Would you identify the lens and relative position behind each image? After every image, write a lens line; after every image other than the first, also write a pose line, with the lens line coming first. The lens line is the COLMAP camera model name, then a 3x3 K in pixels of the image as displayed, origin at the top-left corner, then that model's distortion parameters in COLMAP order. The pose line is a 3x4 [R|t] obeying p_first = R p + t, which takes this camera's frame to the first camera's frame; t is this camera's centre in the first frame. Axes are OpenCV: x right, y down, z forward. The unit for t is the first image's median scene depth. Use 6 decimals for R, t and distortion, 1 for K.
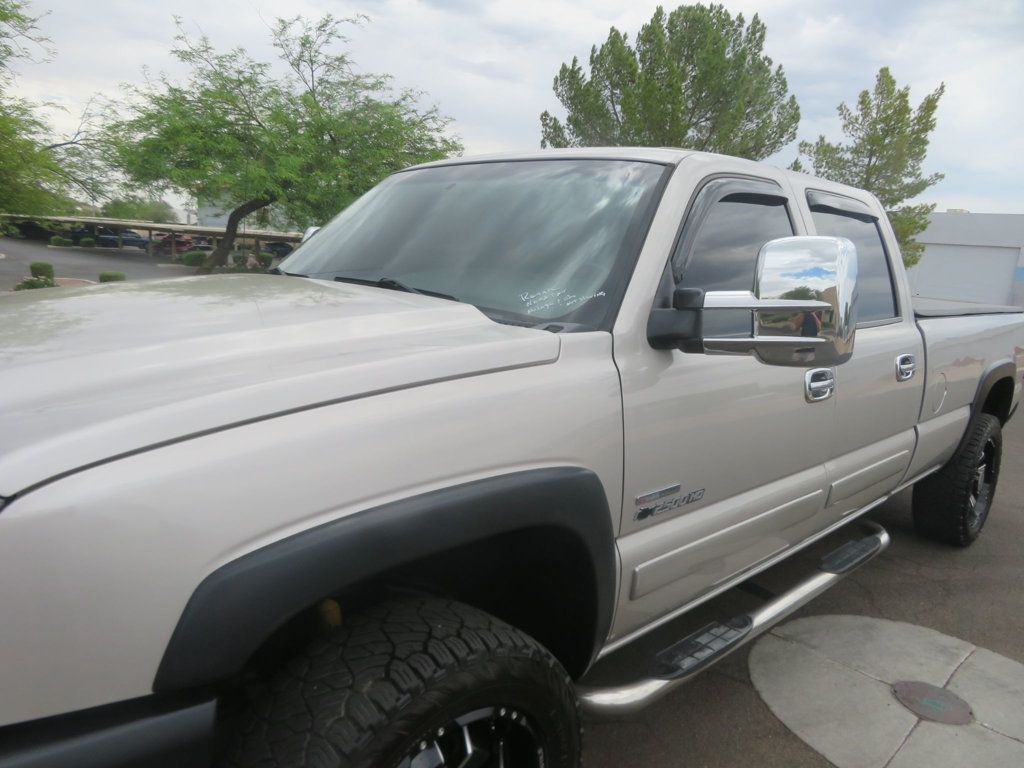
lens RADIAL K [[740.4, 0, 514.3], [0, 740.4, 392.1], [0, 0, 1]] dist [0.000932, 0.009866]
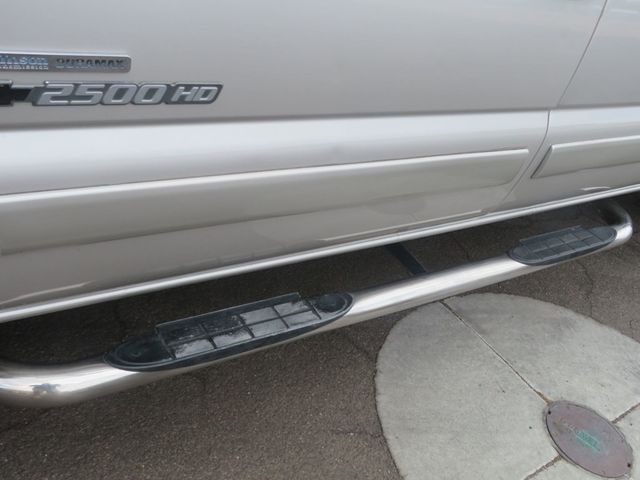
lens RADIAL K [[635.0, 0, 315.4], [0, 635.0, 241.6], [0, 0, 1]] dist [0.057354, 0.000000]
pose [[0.967251, 0.251029, -0.037556, 0.262656], [-0.220183, 0.903435, 0.367864, 0.037437], [0.126274, -0.347548, 0.929121, 0.408075]]
